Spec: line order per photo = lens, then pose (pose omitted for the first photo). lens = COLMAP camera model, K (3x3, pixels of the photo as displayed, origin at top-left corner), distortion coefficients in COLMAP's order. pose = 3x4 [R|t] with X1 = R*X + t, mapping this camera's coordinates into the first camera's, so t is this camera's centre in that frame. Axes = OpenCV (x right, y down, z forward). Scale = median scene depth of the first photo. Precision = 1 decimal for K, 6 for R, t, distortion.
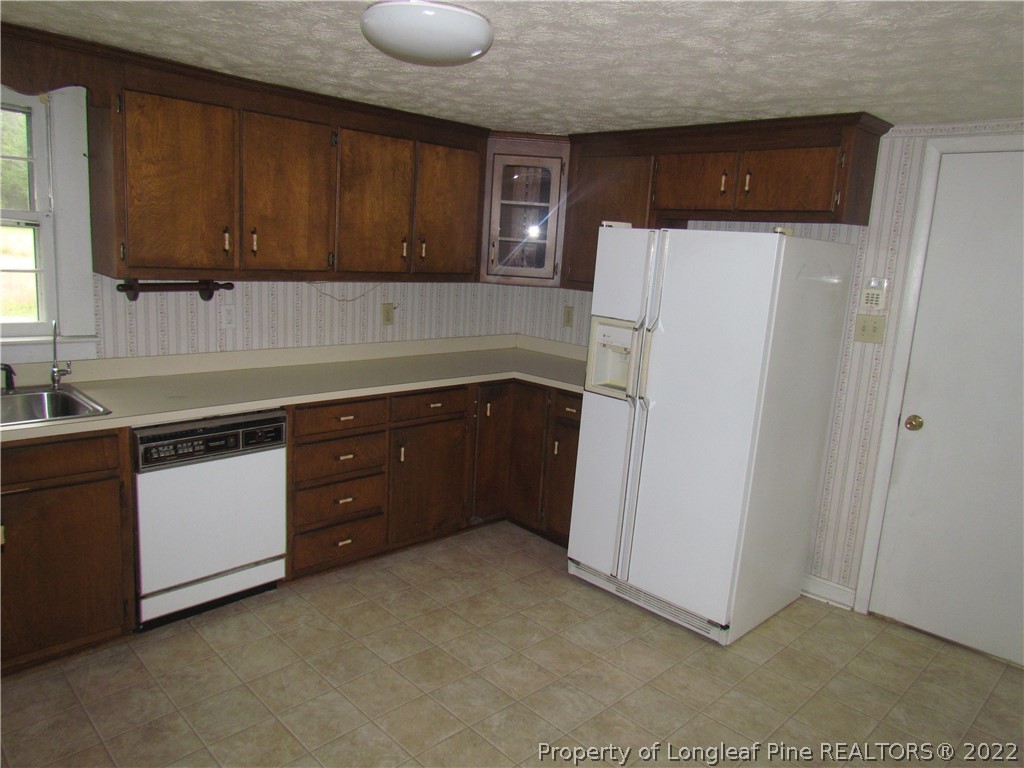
lens RADIAL K [[722.2, 0, 512.2], [0, 722.2, 391.6], [0, 0, 1]] dist [-0.025733, 0.000240]
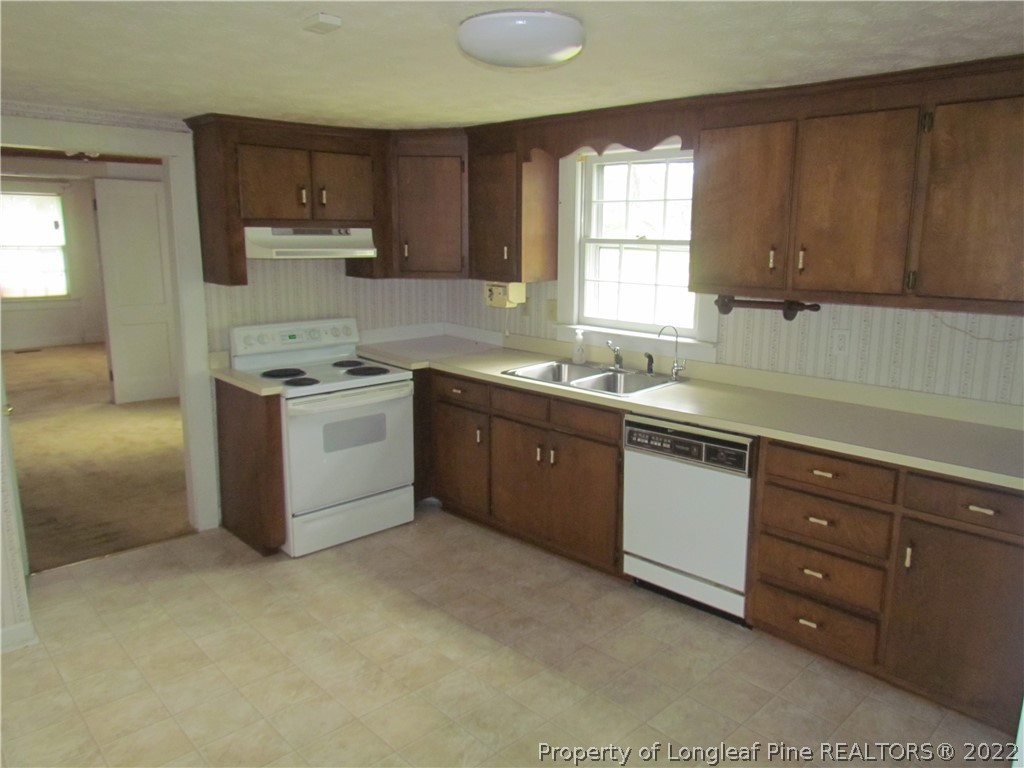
lens RADIAL K [[722.2, 0, 512.2], [0, 722.2, 391.6], [0, 0, 1]] dist [-0.025733, 0.000240]
pose [[-0.020673, 0.150277, -0.988428, 0.573308], [-0.198384, 0.968364, 0.151376, -0.108088], [0.979906, 0.199218, 0.009793, 0.650732]]
